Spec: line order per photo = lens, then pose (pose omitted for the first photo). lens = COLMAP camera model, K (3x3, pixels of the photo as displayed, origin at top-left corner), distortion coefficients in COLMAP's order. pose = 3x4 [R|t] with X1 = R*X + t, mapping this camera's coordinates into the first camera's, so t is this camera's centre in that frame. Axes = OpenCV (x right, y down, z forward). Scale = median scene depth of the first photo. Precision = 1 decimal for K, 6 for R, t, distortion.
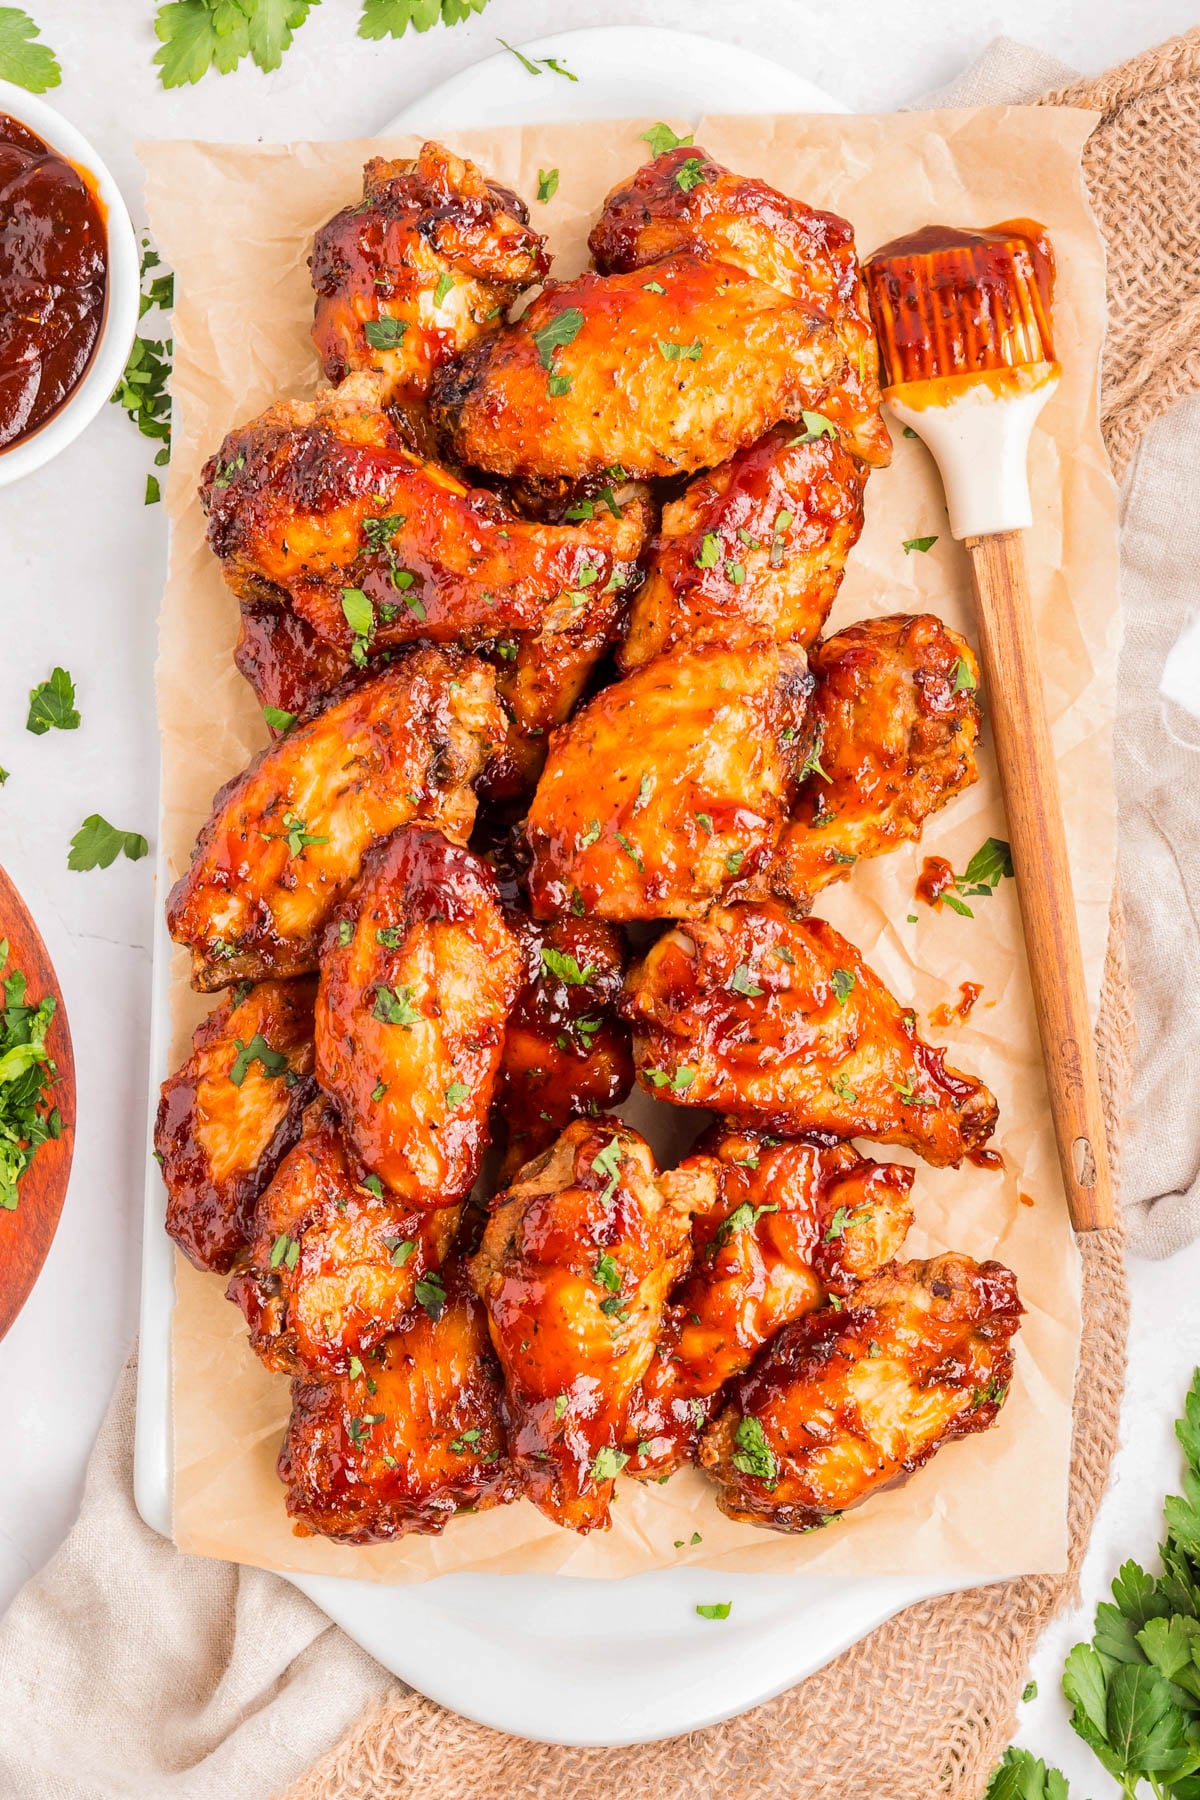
lens RADIAL K [[6310.9, 0, 604.5], [0, 6310.9, 1011.9], [0, 0, 1]] dist [-0.039549, -2.244420]
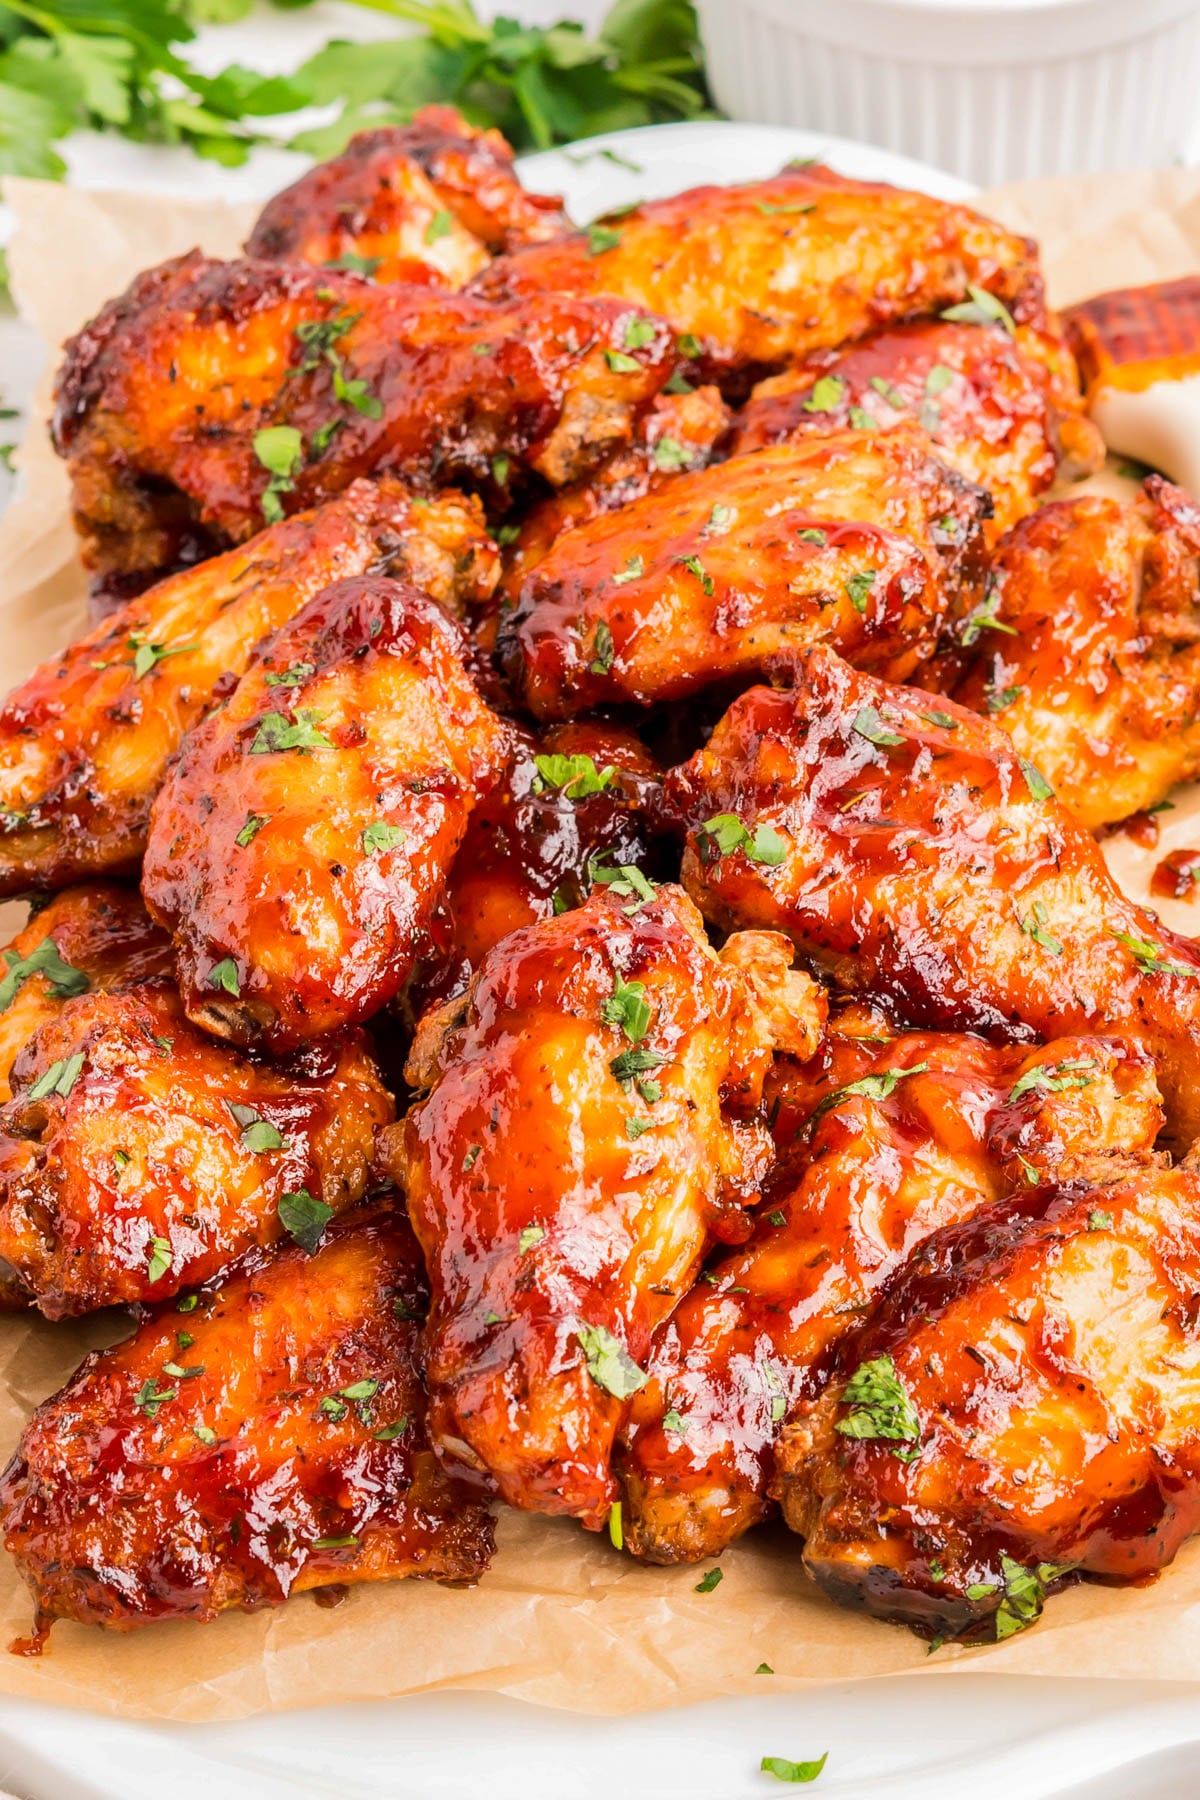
lens RADIAL K [[6310.9, 0, 604.5], [0, 6310.9, 1011.9], [0, 0, 1]] dist [-0.039549, -2.244420]
pose [[0.998813, 0.045776, -0.016678, 0.007695], [-0.042372, 0.647256, -0.761094, 0.463292], [-0.024044, 0.760897, 0.648427, 0.624986]]
